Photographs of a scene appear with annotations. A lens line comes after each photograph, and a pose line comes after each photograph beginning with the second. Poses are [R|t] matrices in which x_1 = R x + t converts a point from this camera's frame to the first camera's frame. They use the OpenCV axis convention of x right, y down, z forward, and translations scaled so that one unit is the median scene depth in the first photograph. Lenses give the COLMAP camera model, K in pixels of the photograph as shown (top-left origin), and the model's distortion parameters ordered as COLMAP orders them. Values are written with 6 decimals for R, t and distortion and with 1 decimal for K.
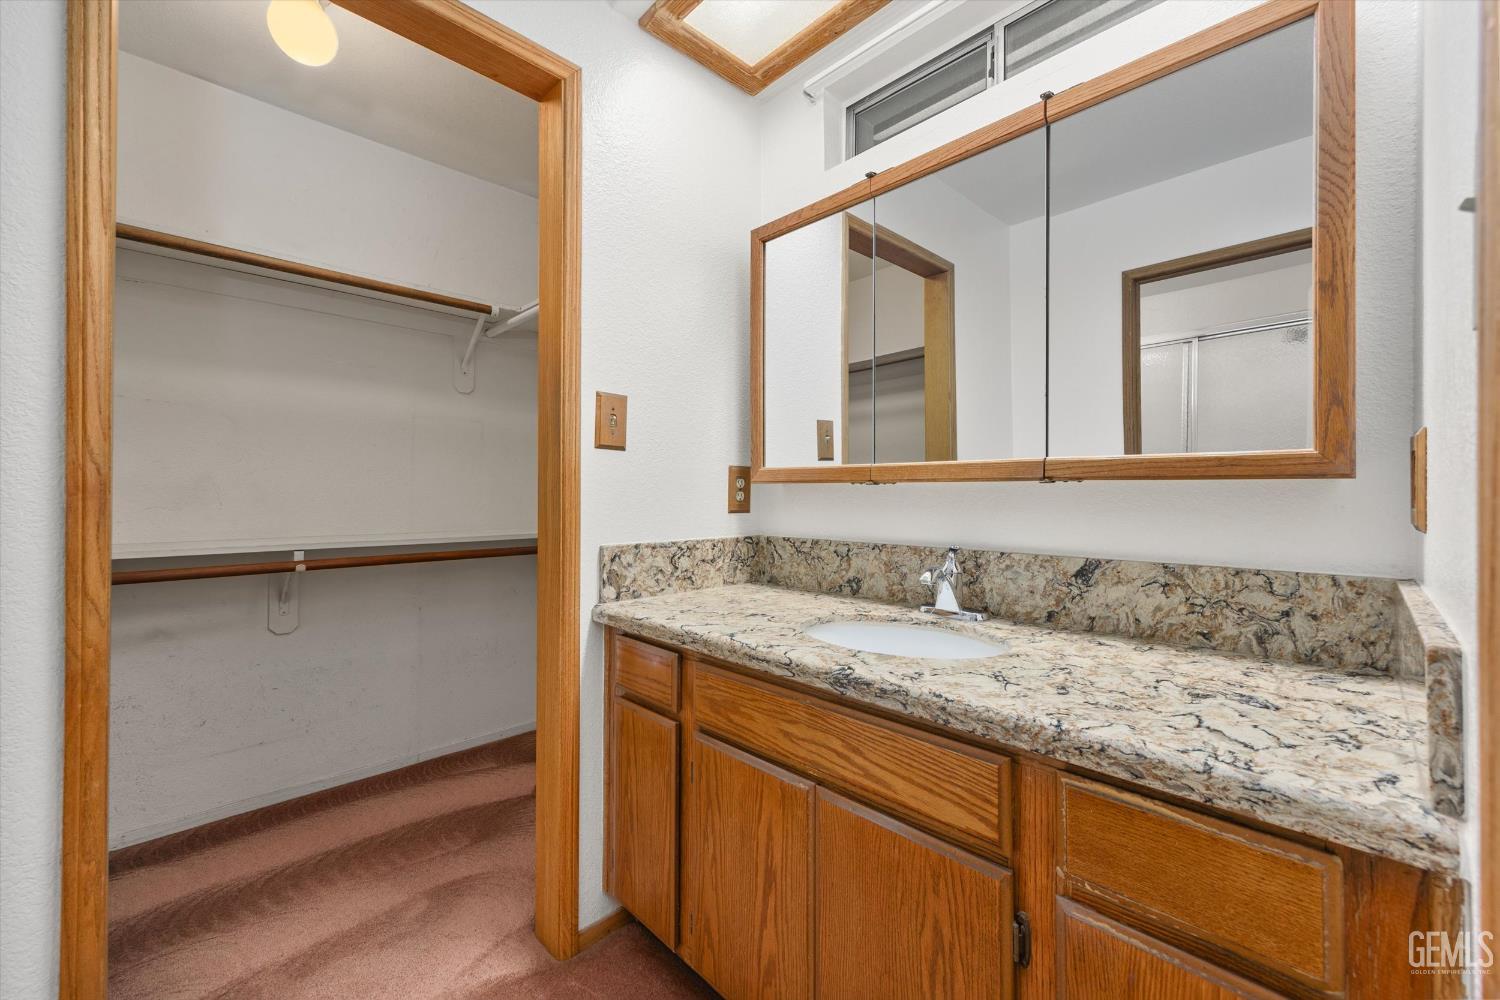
lens RADIAL K [[581.4, 0, 747.5], [0, 581.4, 495.5], [0, 0, 1]] dist [-0.002556, -0.000299]
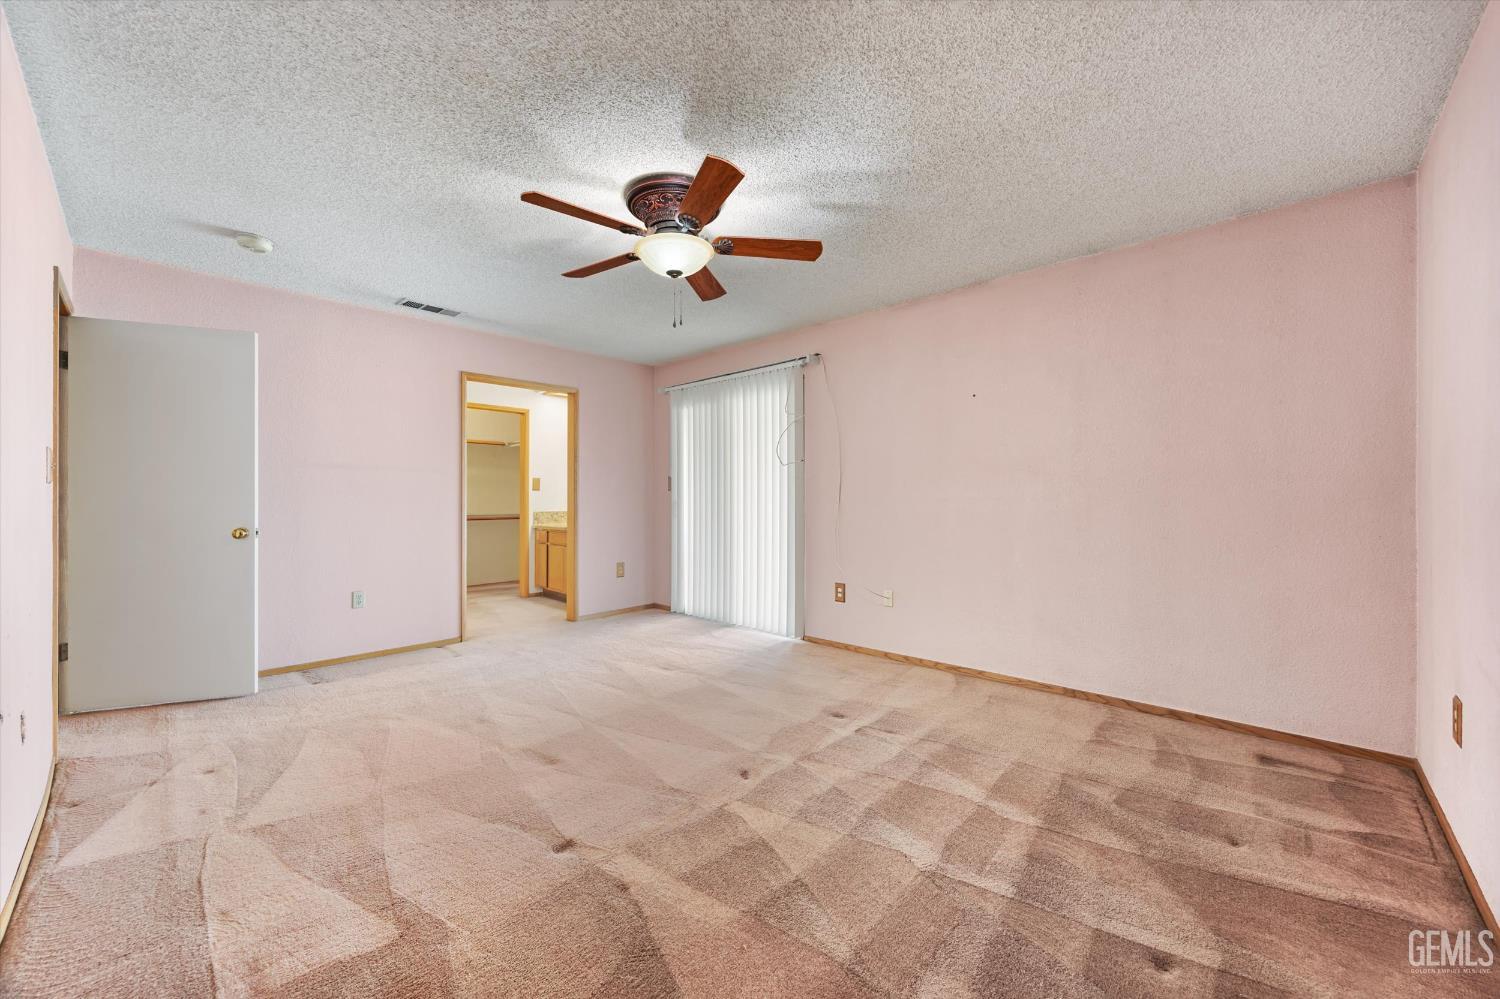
lens RADIAL K [[581.4, 0, 752.1], [0, 581.4, 498.7], [0, 0, 1]] dist [-0.002556, -0.000299]
pose [[0.999165, 0.000832, 0.040855, 1.251833], [-0.000819, 1.000000, -0.000332, -0.013466], [-0.040856, 0.000298, 0.999165, -3.564547]]
